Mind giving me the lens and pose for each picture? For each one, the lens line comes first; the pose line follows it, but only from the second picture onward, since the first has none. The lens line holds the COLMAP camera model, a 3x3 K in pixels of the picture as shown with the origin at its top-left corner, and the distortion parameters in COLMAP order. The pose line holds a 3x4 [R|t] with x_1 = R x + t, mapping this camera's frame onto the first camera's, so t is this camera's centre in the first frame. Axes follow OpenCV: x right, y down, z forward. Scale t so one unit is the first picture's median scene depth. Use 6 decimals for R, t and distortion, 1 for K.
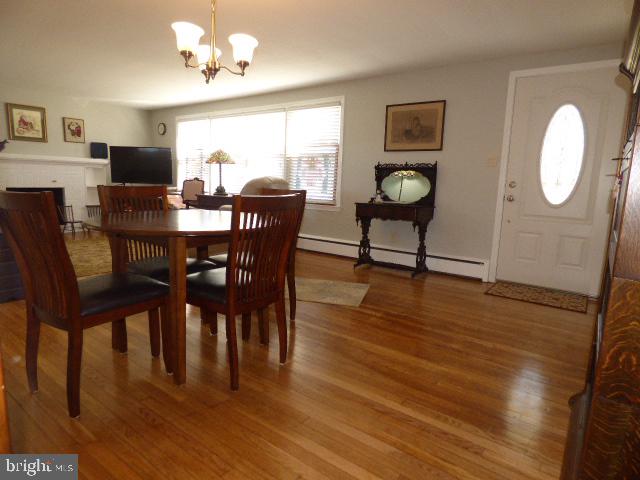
lens RADIAL K [[384.8, 0, 320.7], [0, 384.8, 241.6], [0, 0, 1]] dist [-0.005894, -0.002602]
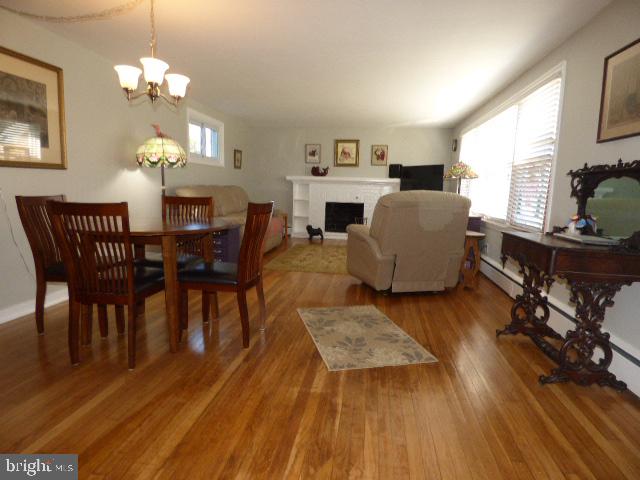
lens RADIAL K [[384.8, 0, 321.4], [0, 384.8, 237.6], [0, 0, 1]] dist [-0.005894, -0.002602]
pose [[0.478360, 0.094664, -0.873047, 0.340784], [-0.149203, 0.988480, 0.025428, -0.043799], [0.865396, 0.118097, 0.486973, 0.308245]]
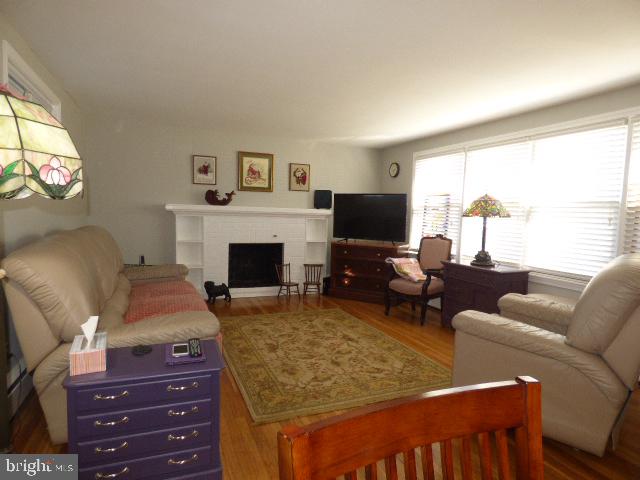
lens RADIAL K [[384.8, 0, 320.6], [0, 384.8, 246.7], [0, 0, 1]] dist [-0.005894, -0.002602]
pose [[0.866528, 0.037758, -0.497699, -0.166456], [-0.079617, 0.994823, -0.063145, -0.084631], [0.492738, 0.094343, 0.865048, 0.292114]]
